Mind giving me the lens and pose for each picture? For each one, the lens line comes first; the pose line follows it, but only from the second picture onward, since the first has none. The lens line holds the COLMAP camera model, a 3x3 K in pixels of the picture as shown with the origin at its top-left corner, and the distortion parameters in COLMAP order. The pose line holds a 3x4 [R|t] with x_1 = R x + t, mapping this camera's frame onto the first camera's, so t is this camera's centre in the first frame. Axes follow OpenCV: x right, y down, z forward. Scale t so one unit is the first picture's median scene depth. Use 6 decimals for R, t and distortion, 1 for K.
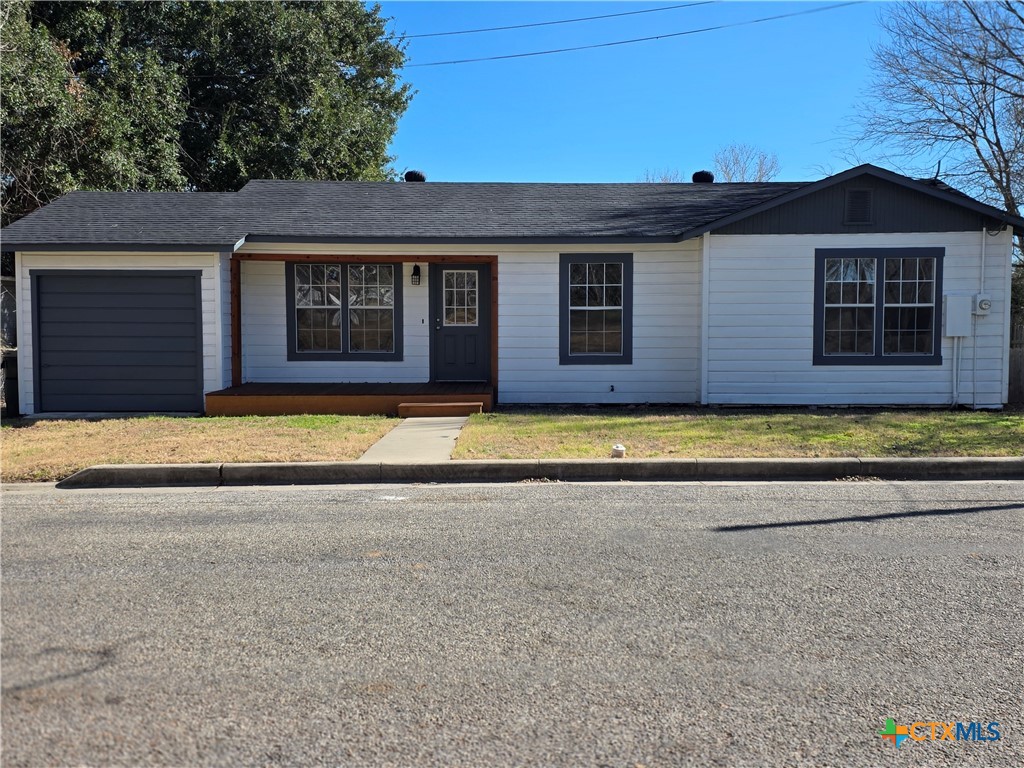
lens RADIAL K [[1048.4, 0, 515.3], [0, 1048.4, 385.1], [0, 0, 1]] dist [0.112725, 0.000000]
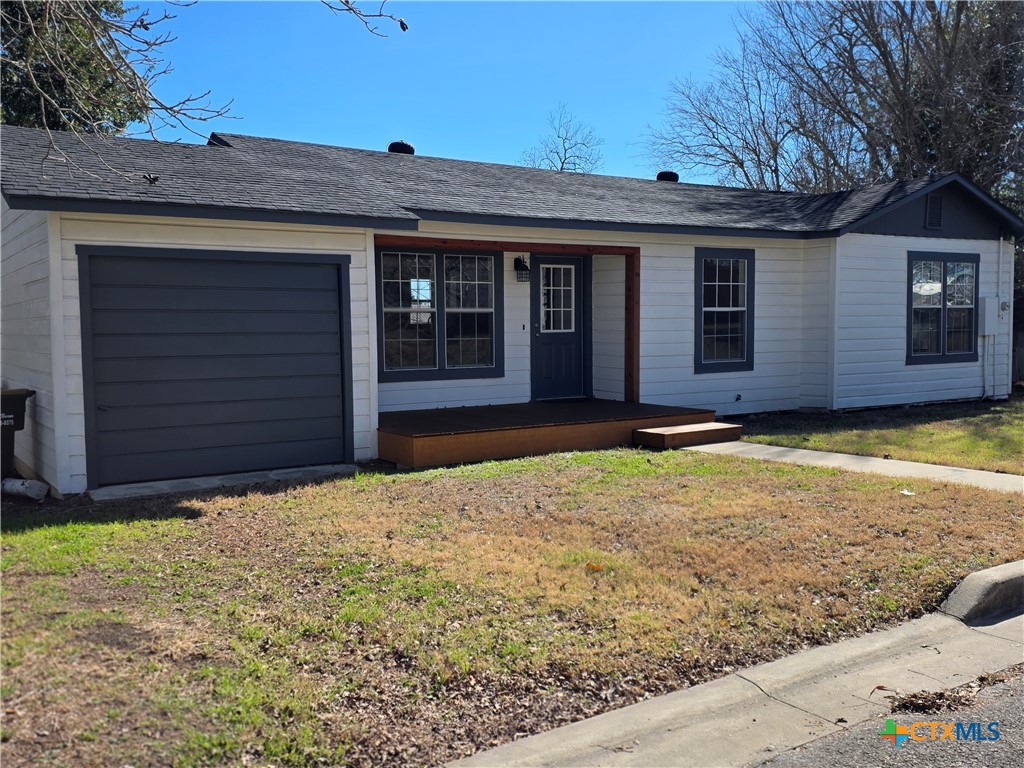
lens RADIAL K [[964.0, 0, 507.5], [0, 964.0, 388.0], [0, 0, 1]] dist [0.073563, 0.000000]
pose [[0.842101, -0.044591, 0.537473, -0.524935], [0.042561, 0.998963, 0.016195, -0.027642], [-0.537637, 0.009237, 0.843126, 0.402718]]
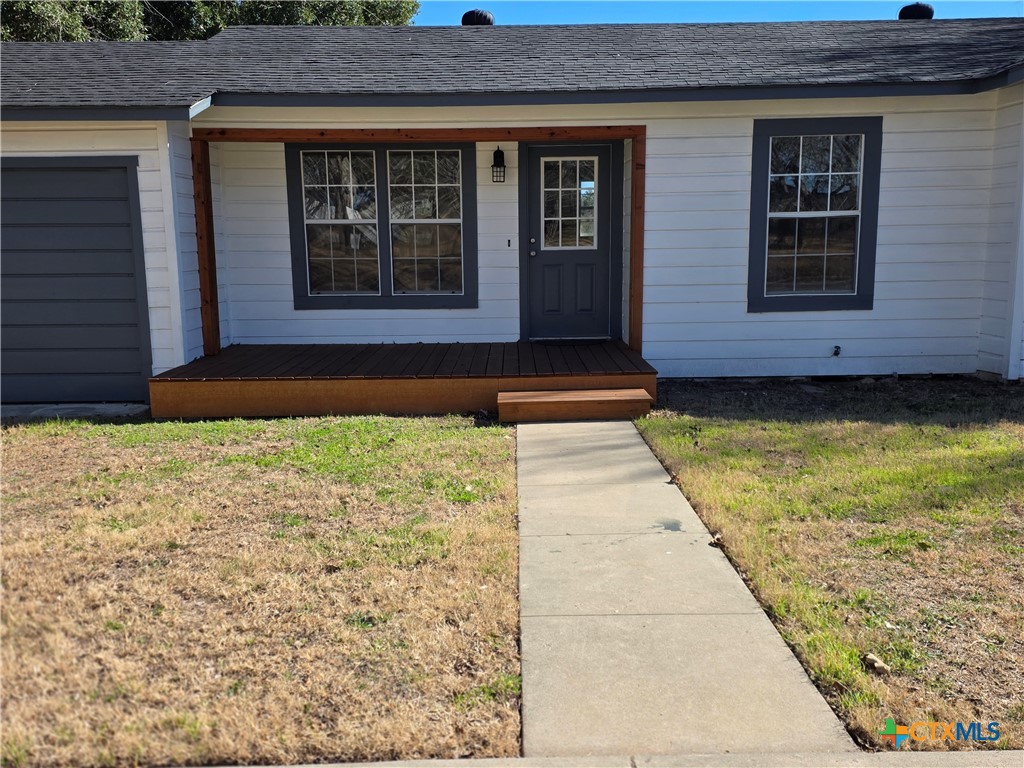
lens RADIAL K [[964.0, 0, 501.5], [0, 964.0, 398.7], [0, 0, 1]] dist [0.073563, 0.000000]
pose [[0.999900, -0.011518, -0.008202, -0.093721], [0.012315, 0.994408, 0.104885, -0.030372], [0.006948, -0.104976, 0.994451, 0.446876]]
